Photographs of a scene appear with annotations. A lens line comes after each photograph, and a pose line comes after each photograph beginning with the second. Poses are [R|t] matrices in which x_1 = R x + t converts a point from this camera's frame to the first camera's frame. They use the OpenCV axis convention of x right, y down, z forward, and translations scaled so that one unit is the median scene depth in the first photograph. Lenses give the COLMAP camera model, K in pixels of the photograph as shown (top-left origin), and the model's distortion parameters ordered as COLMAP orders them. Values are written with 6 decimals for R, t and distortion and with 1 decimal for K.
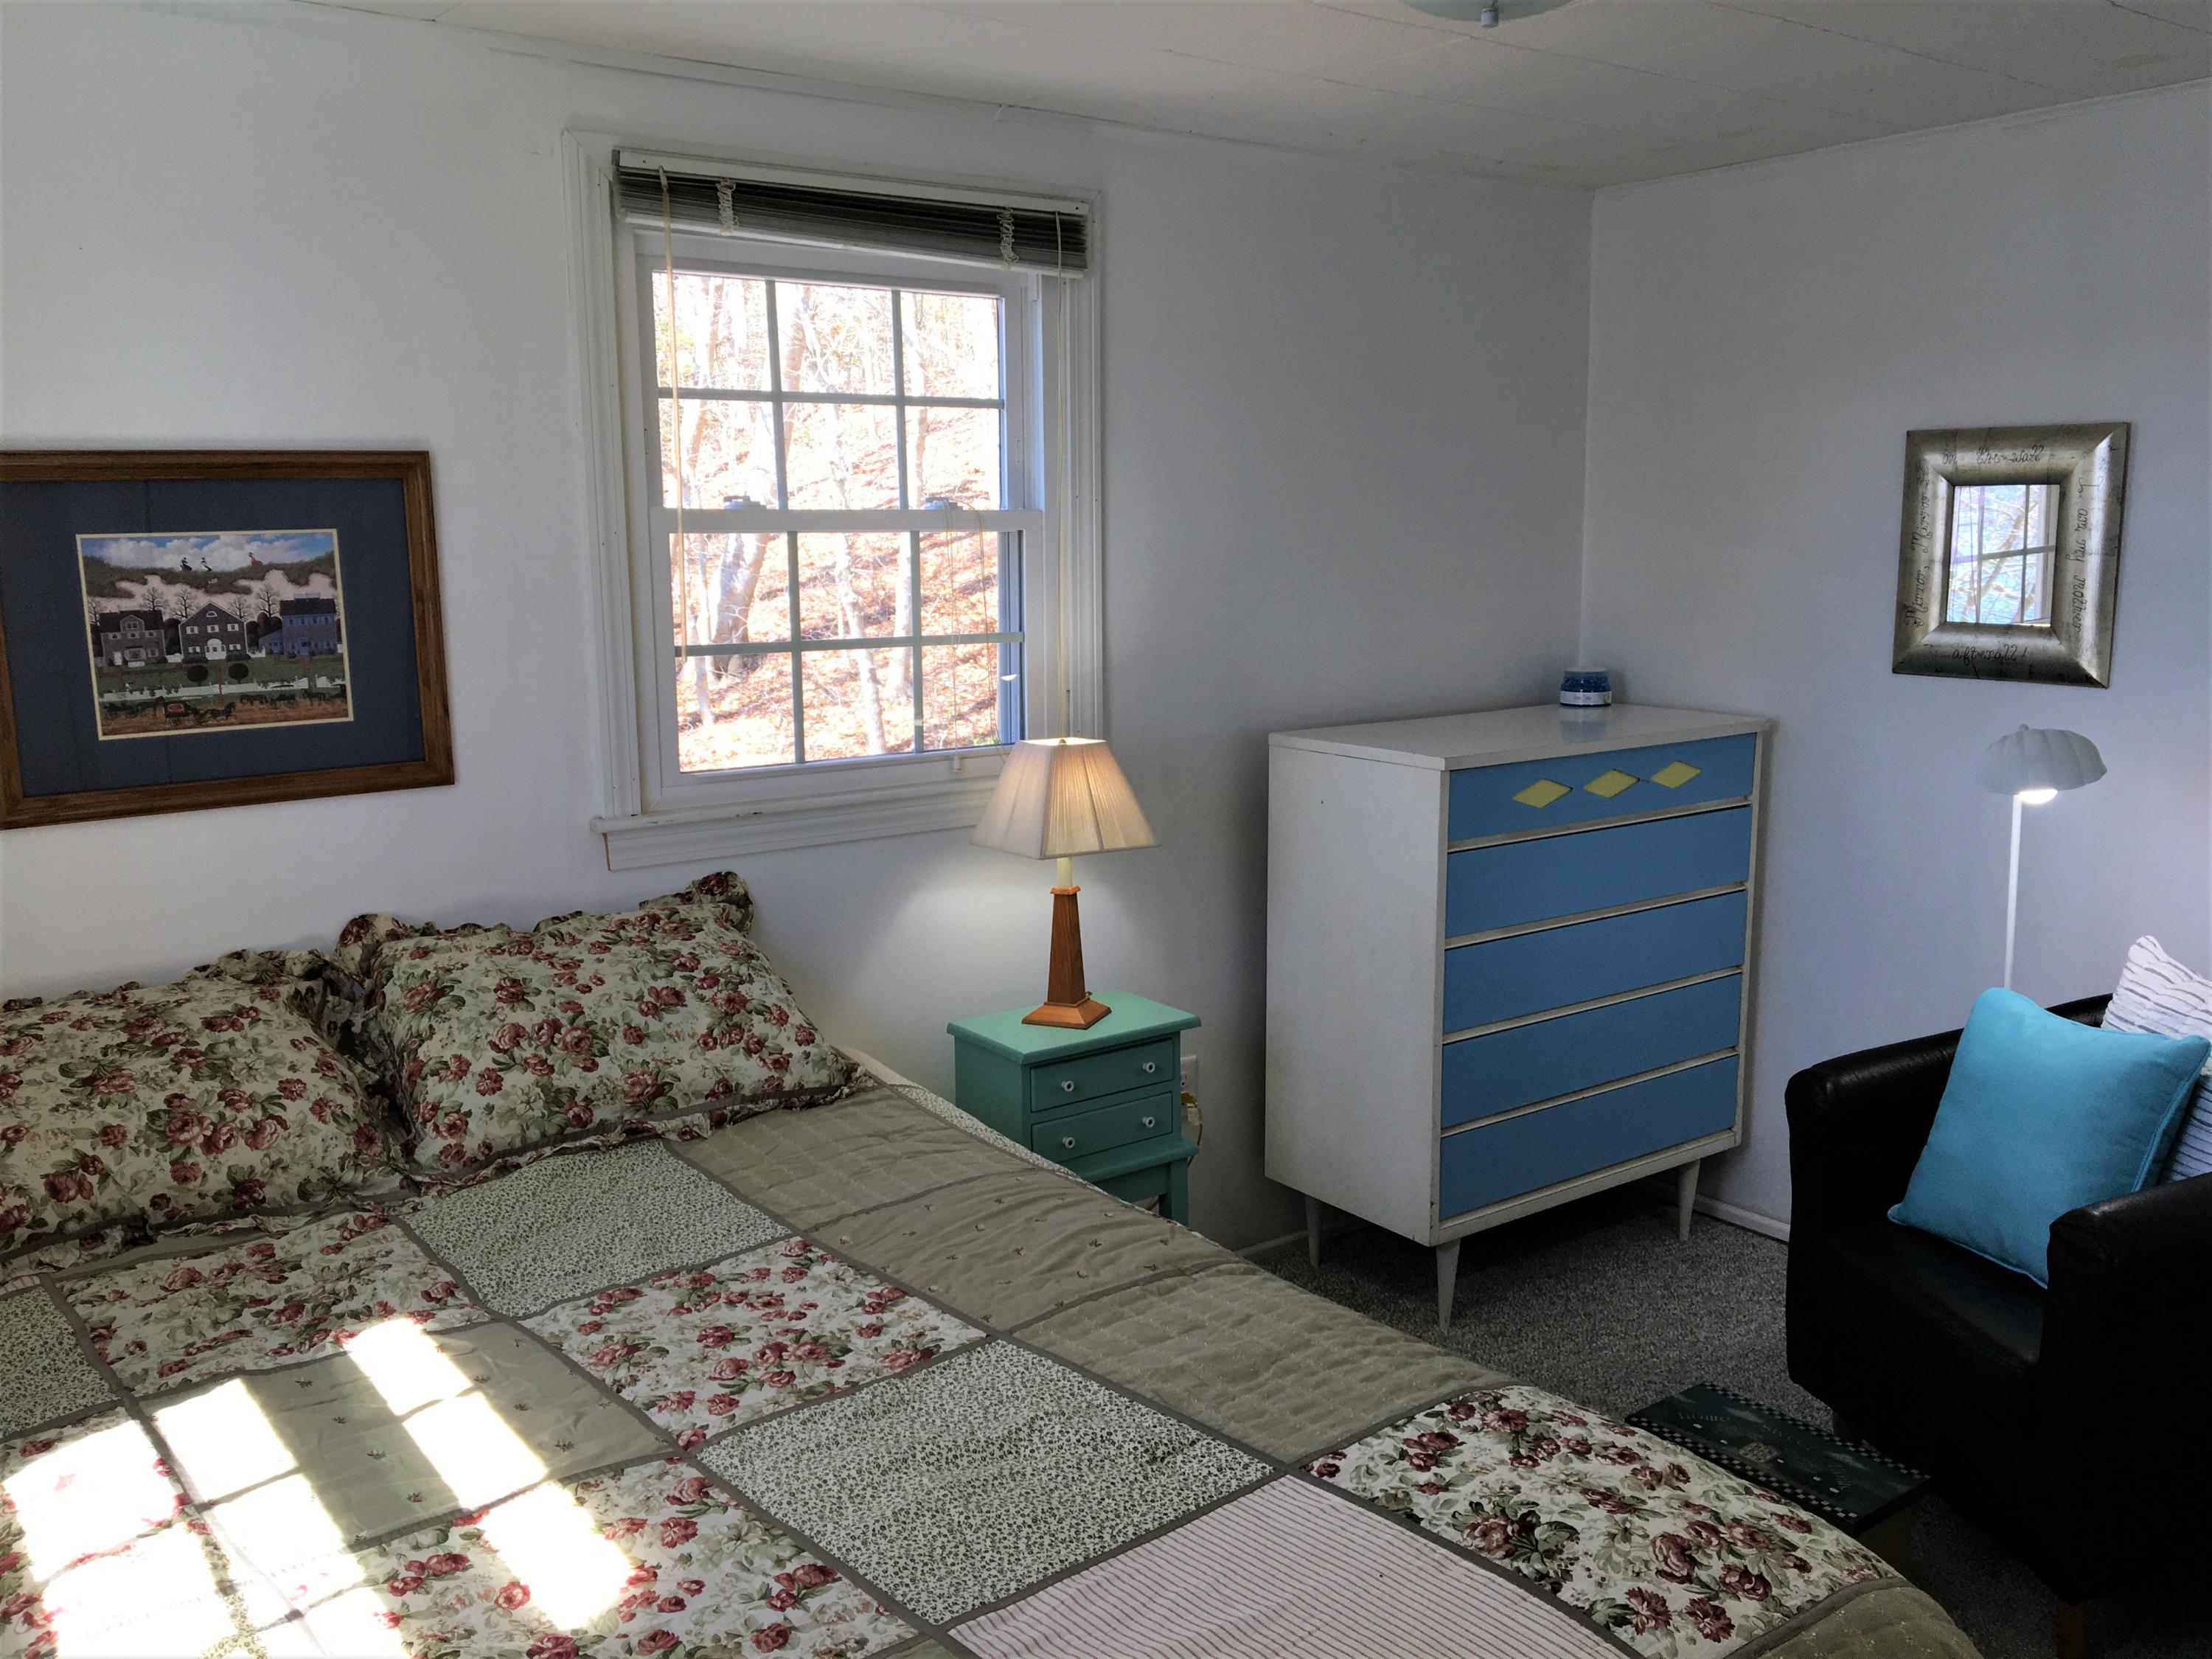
lens RADIAL K [[1854.2, 0, 1105.4], [0, 1854.2, 825.7], [0, 0, 1]] dist [0.079741, -0.112799]
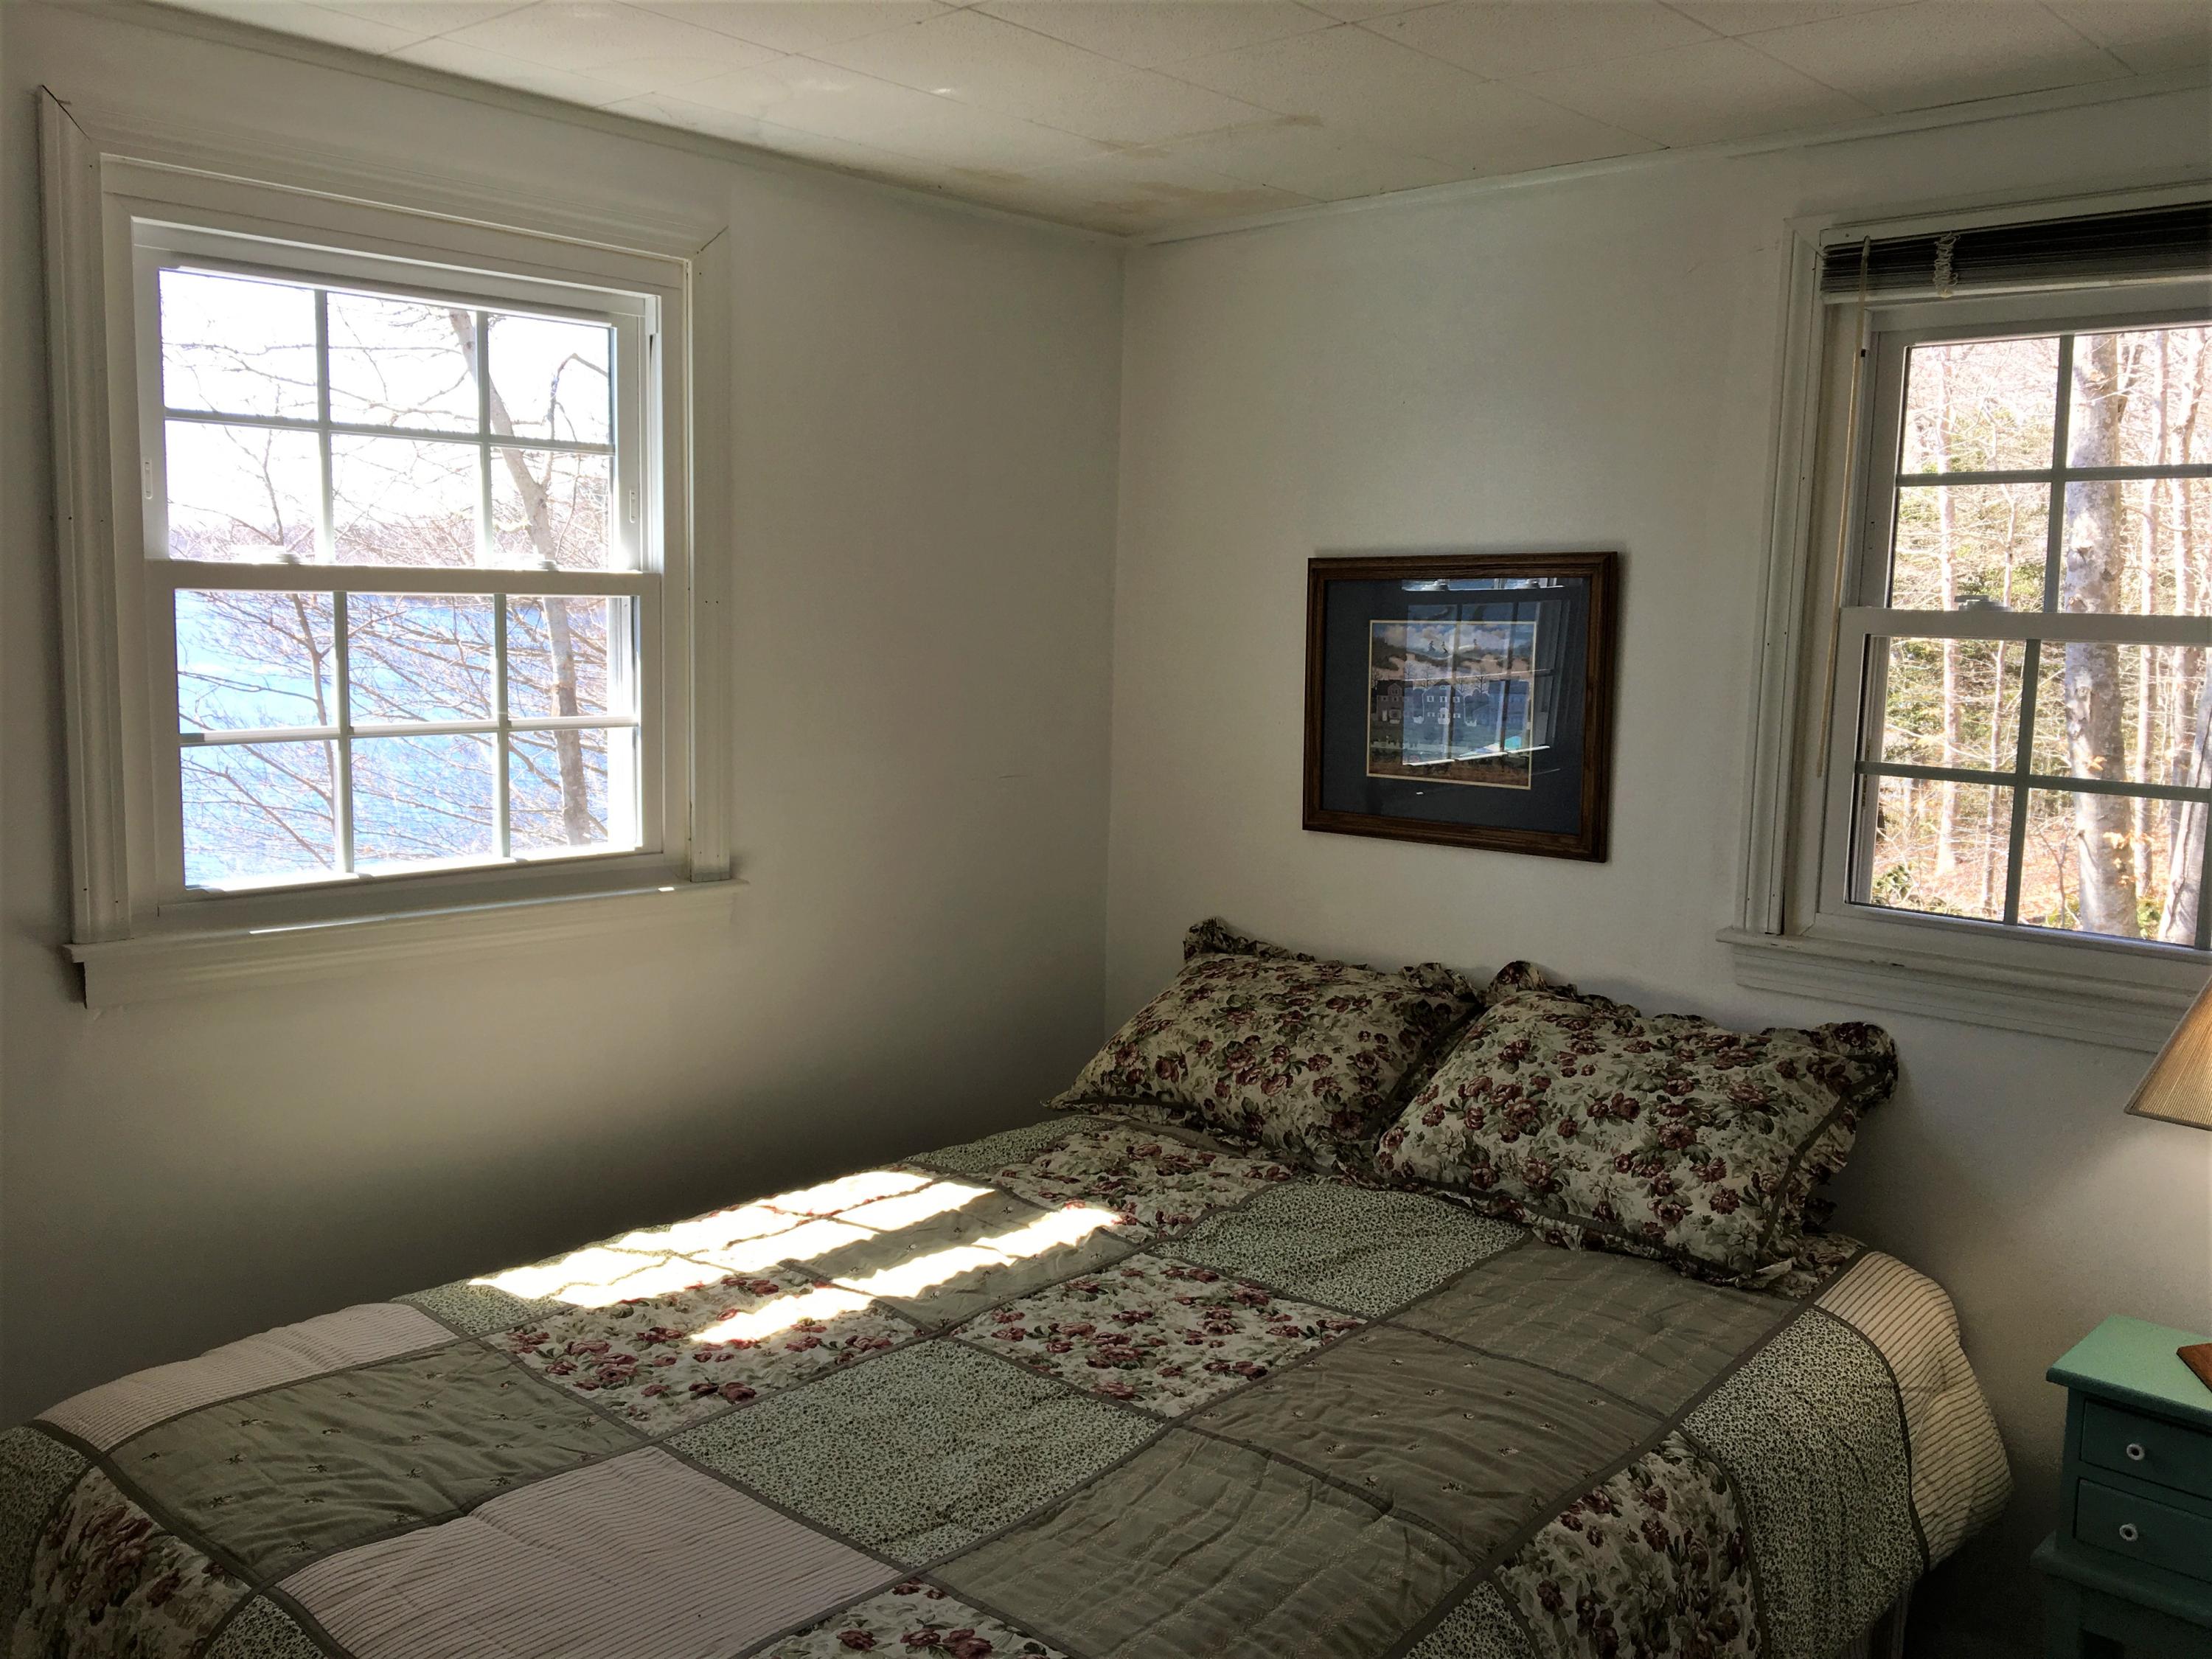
lens RADIAL K [[1854.2, 0, 1111.6], [0, 1854.2, 823.0], [0, 0, 1]] dist [0.079741, -0.112799]
pose [[0.177510, 0.131374, -0.975311, 0.704700], [-0.182996, 0.978171, 0.098454, -0.108740], [0.966955, 0.161001, 0.197676, 0.577958]]
